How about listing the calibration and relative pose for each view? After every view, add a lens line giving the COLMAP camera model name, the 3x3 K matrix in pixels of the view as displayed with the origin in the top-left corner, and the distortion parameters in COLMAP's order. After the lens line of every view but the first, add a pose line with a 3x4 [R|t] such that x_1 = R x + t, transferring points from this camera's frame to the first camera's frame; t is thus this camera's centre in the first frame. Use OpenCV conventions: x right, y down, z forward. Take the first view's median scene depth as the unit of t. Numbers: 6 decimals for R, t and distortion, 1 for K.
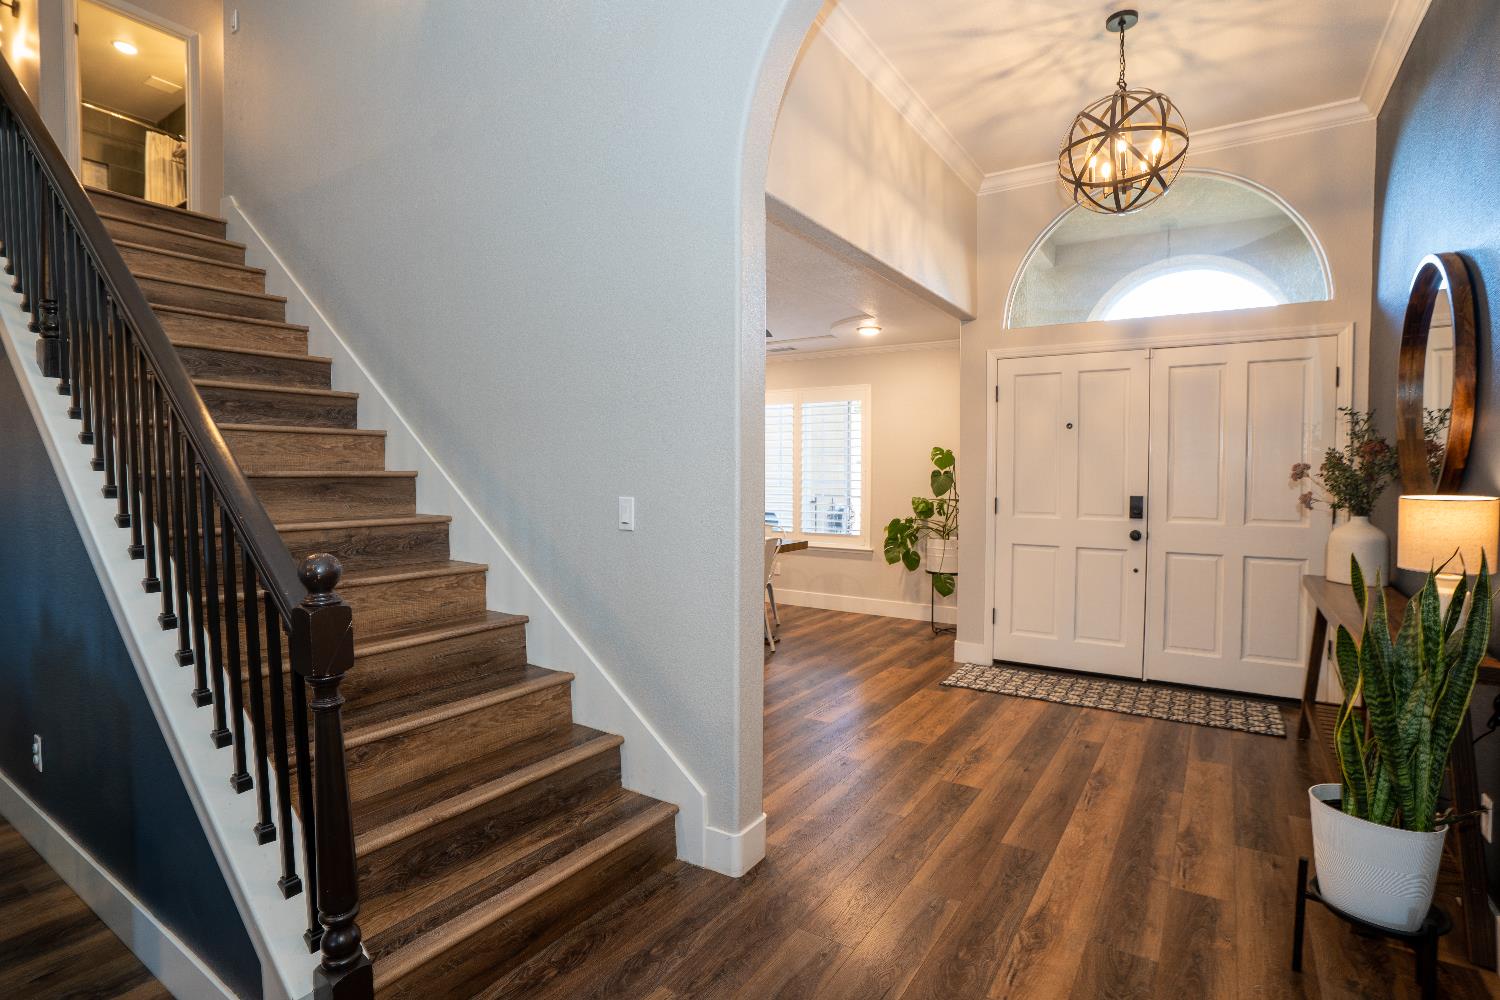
lens RADIAL K [[735.3, 0, 750.0], [0, 735.3, 500.0], [0, 0, 1]] dist [-0.071059, 0.029425]
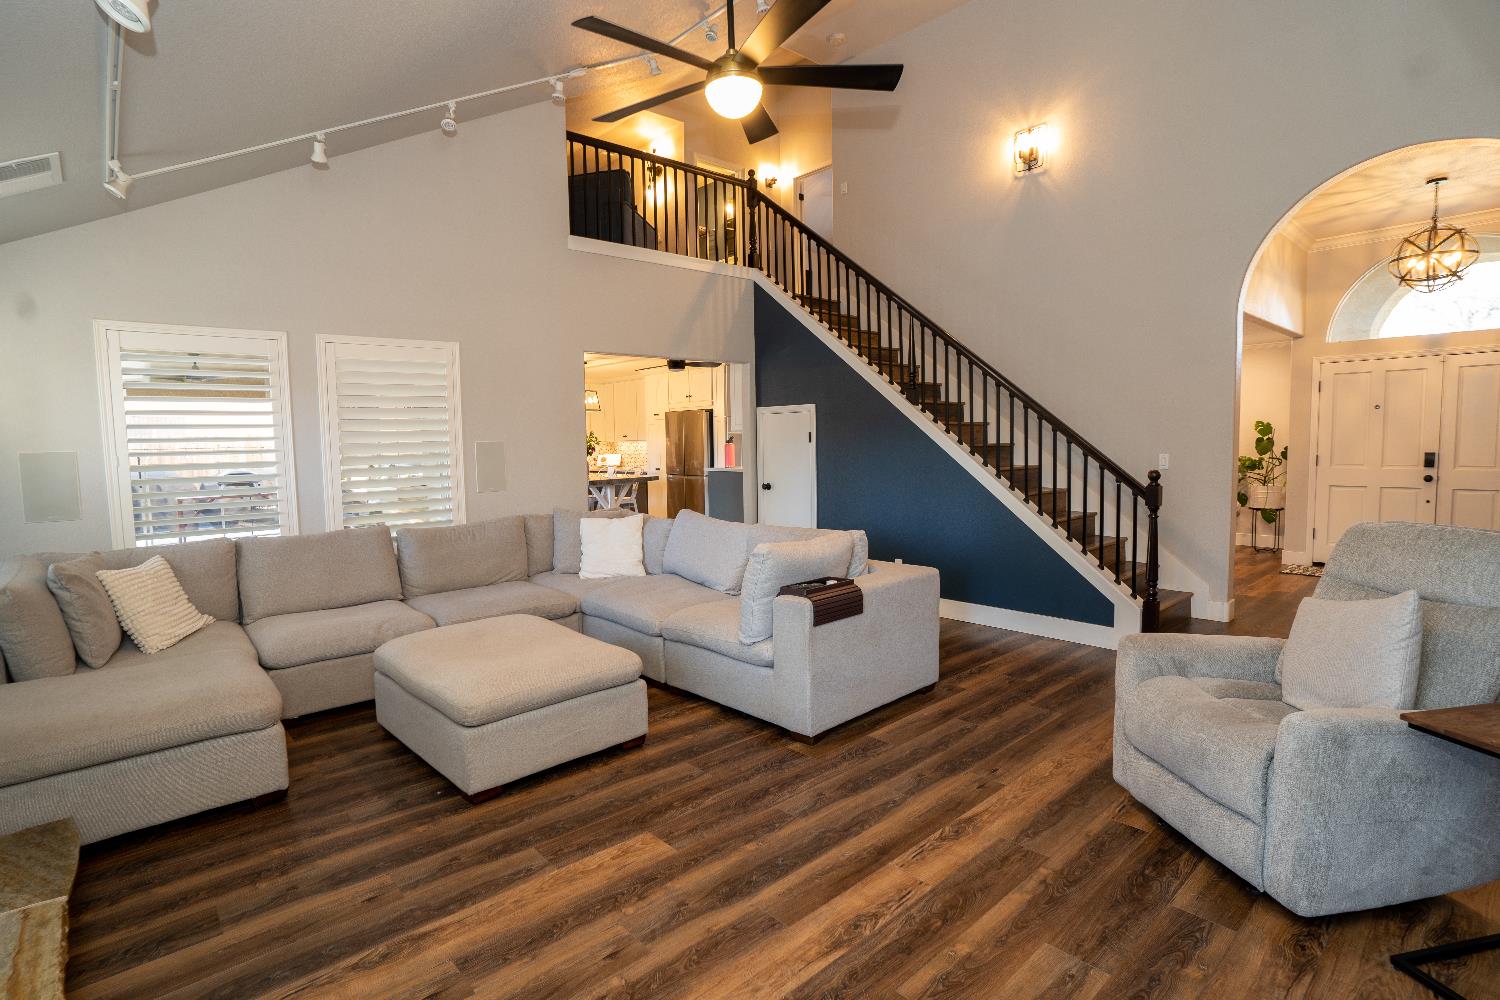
lens RADIAL K [[735.3, 0, 750.0], [0, 735.3, 500.0], [0, 0, 1]] dist [-0.071059, 0.029425]
pose [[0.967022, 0.006377, -0.254614, -0.533347], [0.004292, 0.999137, 0.041323, 0.029302], [0.254658, -0.041053, 0.966159, -0.912786]]
